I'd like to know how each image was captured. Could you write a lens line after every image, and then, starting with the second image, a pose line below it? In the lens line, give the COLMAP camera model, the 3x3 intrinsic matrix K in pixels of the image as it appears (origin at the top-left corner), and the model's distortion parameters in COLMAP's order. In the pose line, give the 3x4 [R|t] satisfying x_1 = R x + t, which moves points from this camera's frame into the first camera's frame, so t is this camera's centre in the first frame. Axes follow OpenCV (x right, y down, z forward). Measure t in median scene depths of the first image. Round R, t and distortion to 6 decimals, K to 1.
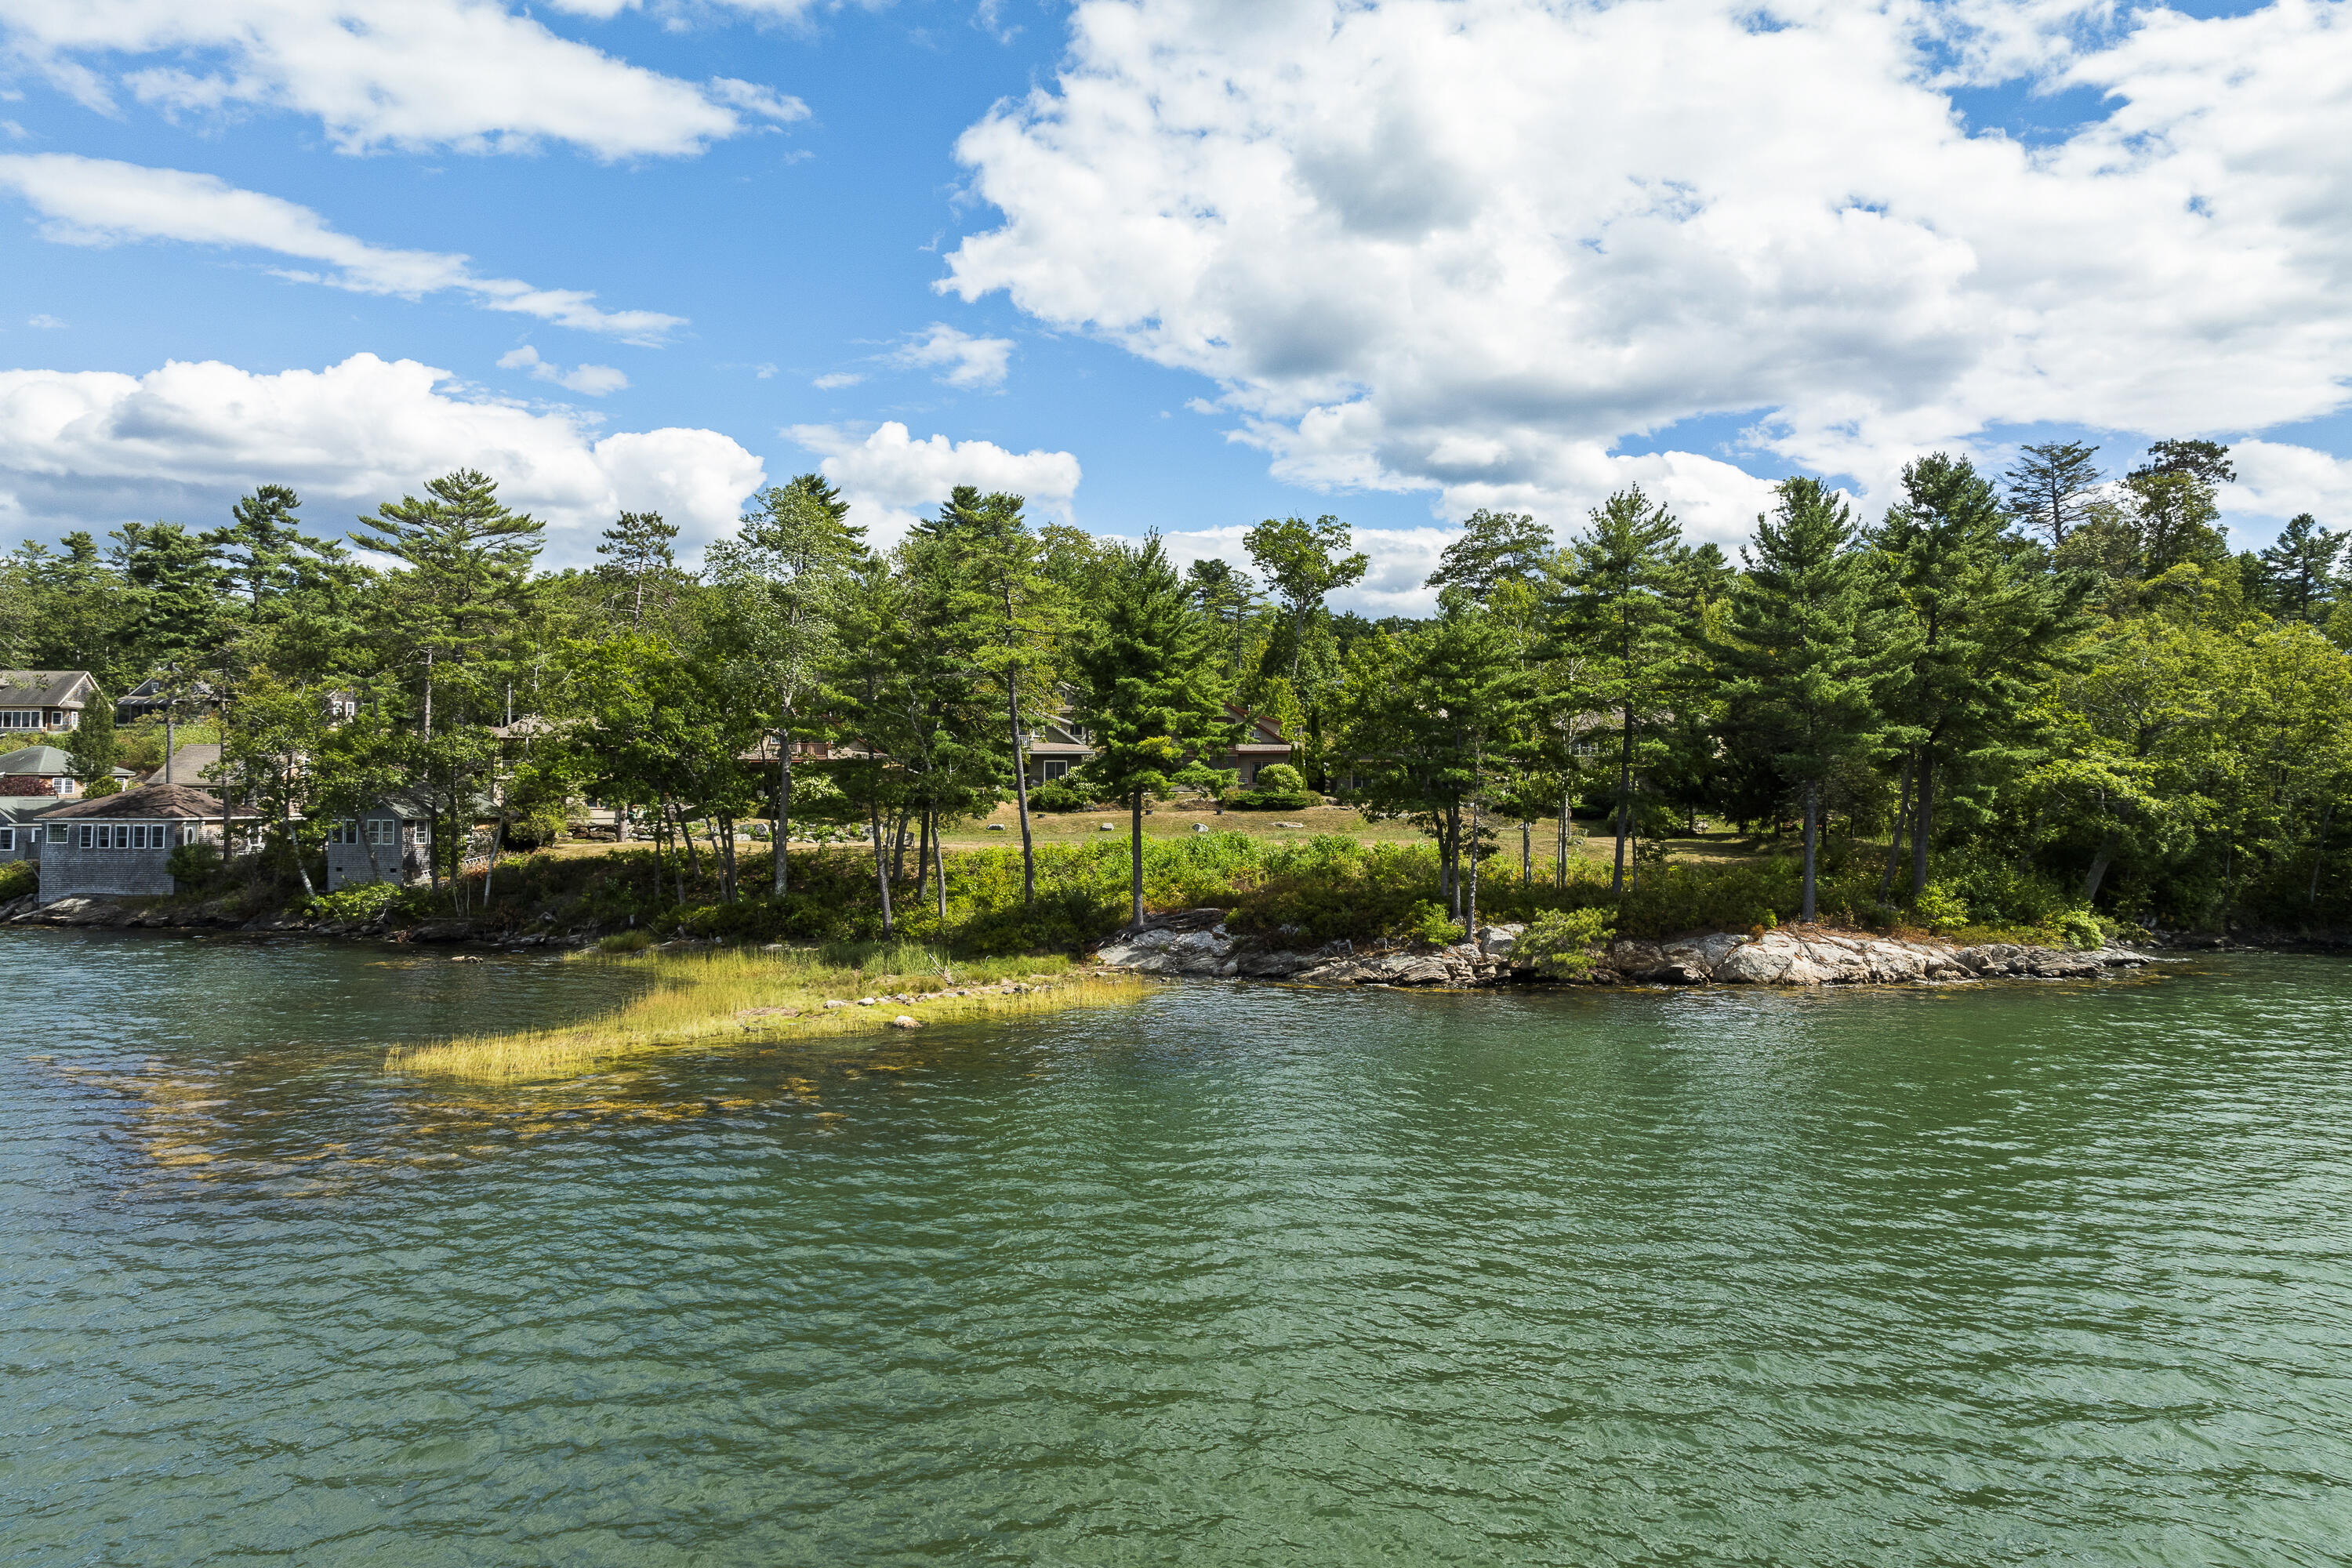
lens RADIAL K [[1673.3, 0, 1176.0], [0, 1673.3, 790.4], [0, 0, 1]] dist [-0.007634, -0.002754]
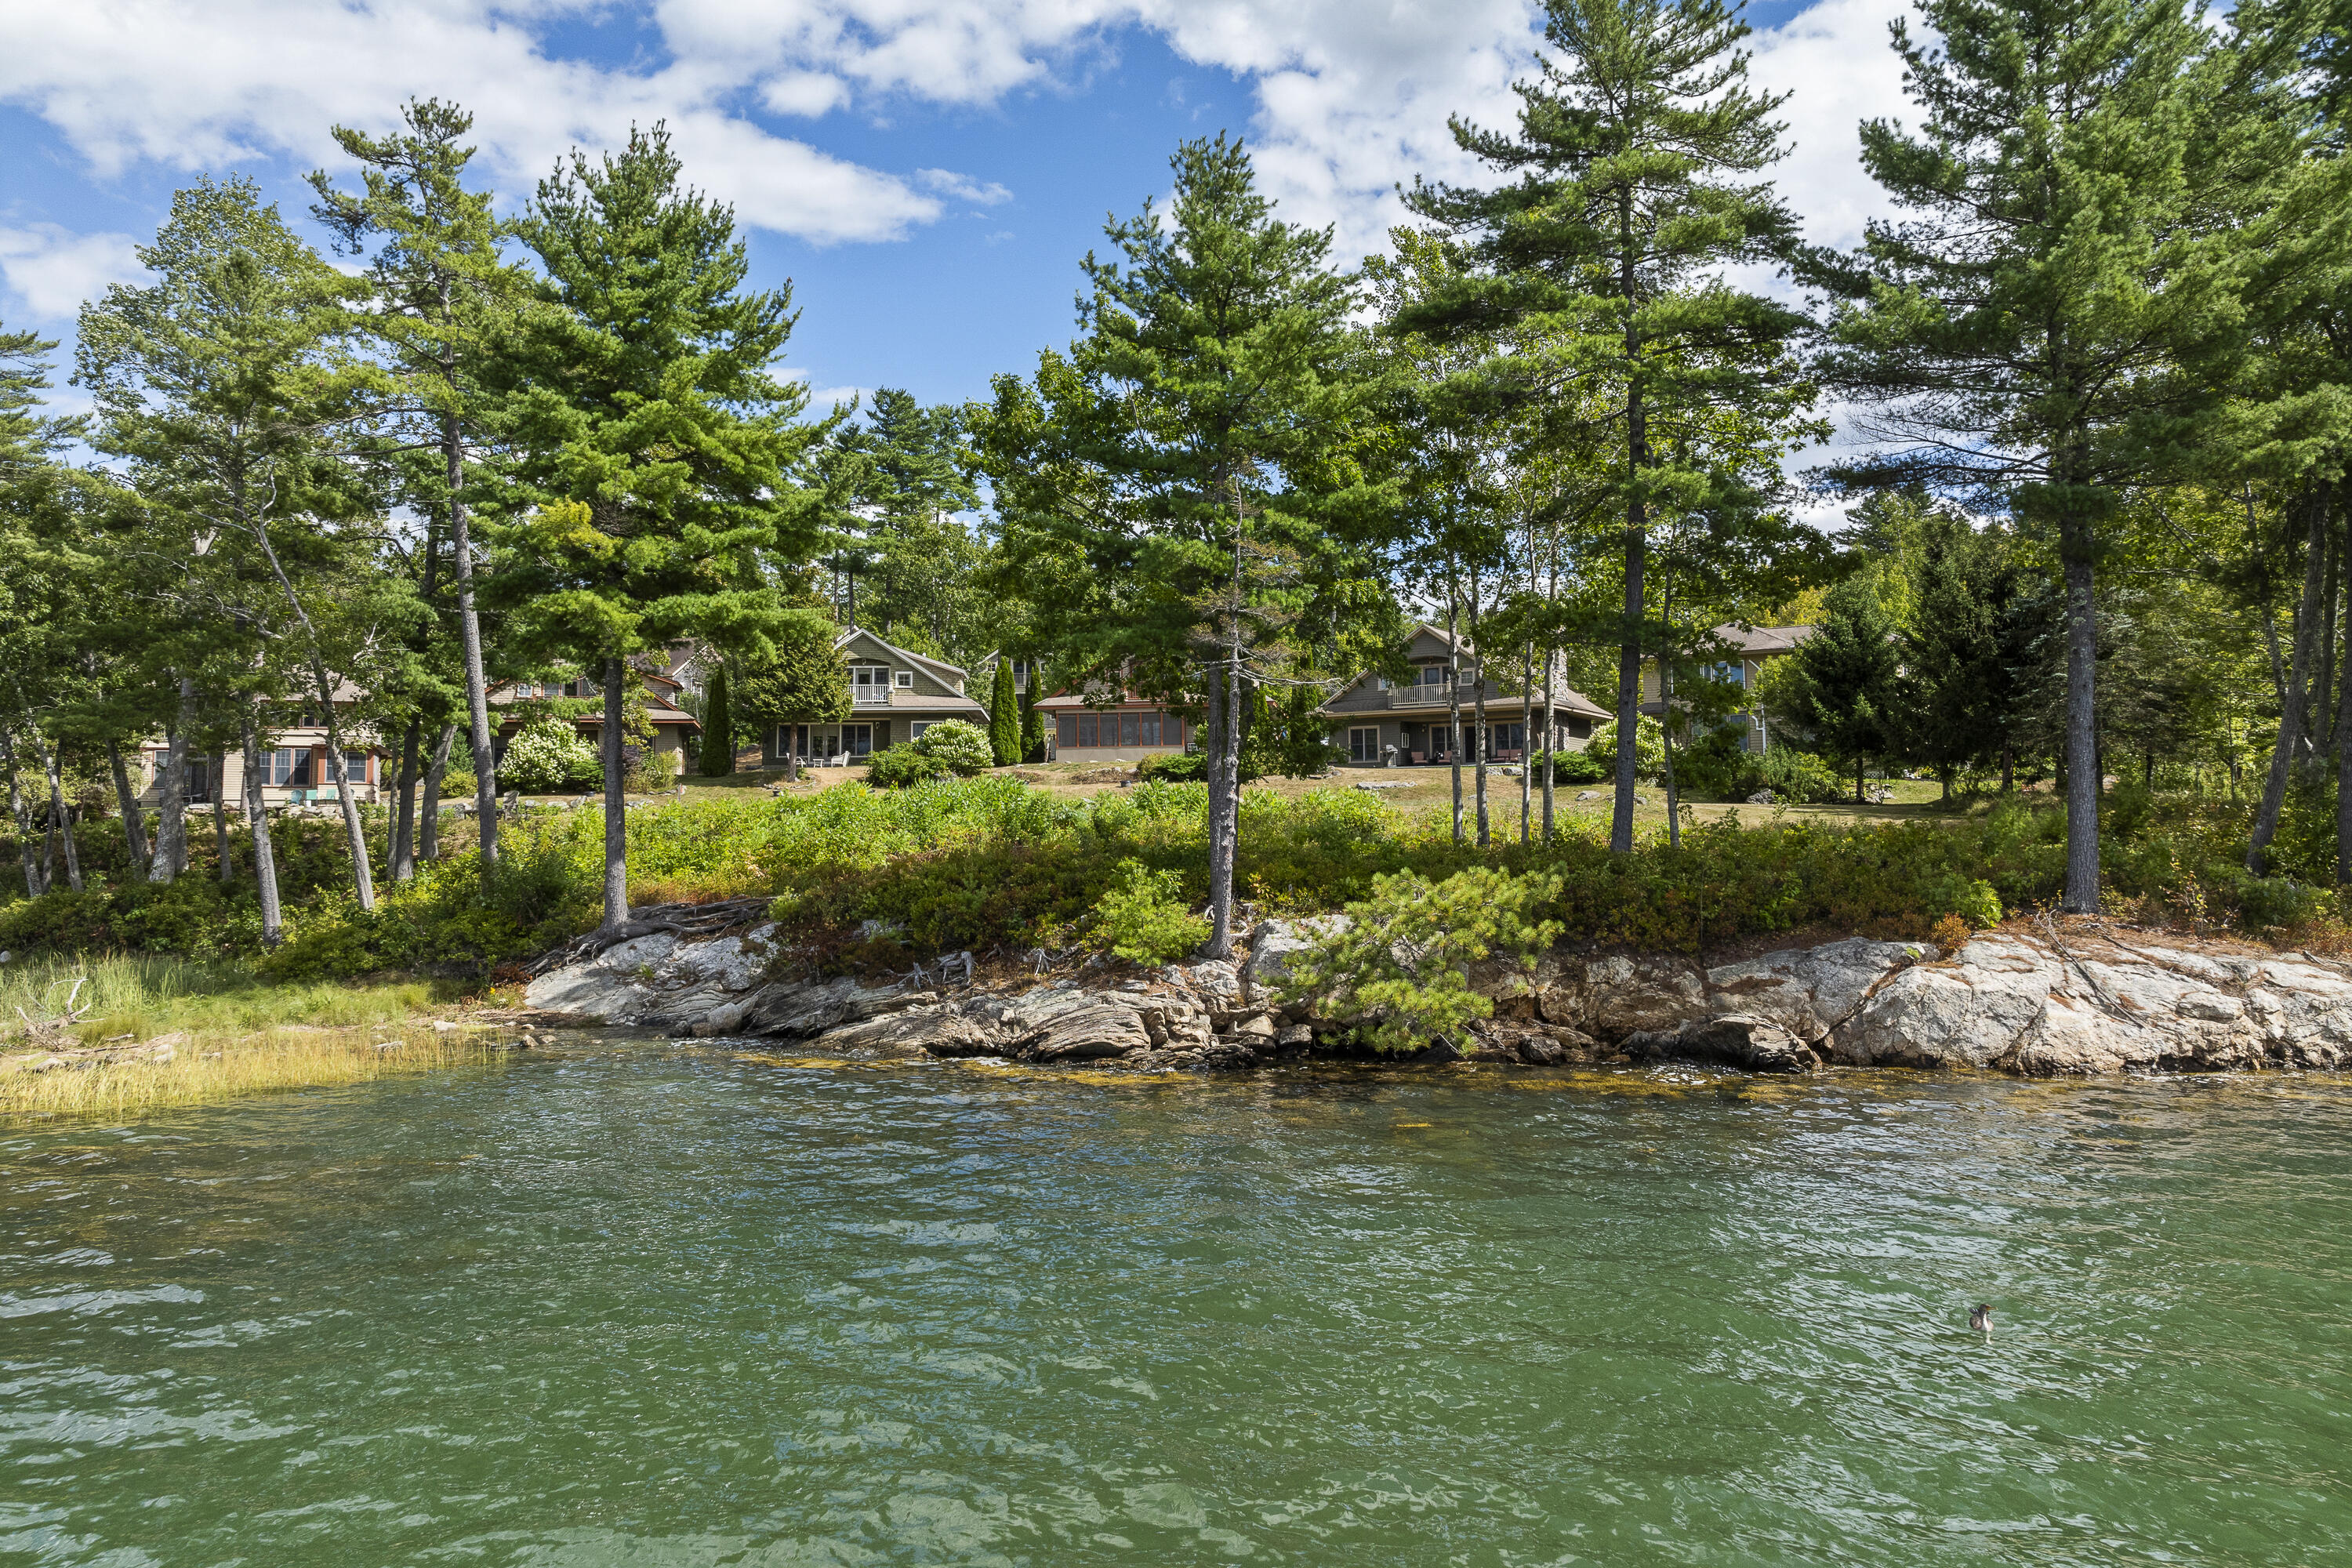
lens RADIAL K [[1673.3, 0, 1178.2], [0, 1673.3, 765.2], [0, 0, 1]] dist [-0.007634, -0.002754]
pose [[0.992684, -0.008728, -0.120427, 0.217124], [0.002031, 0.998450, -0.055616, 0.066733], [0.120726, 0.054965, 0.991163, 0.590963]]
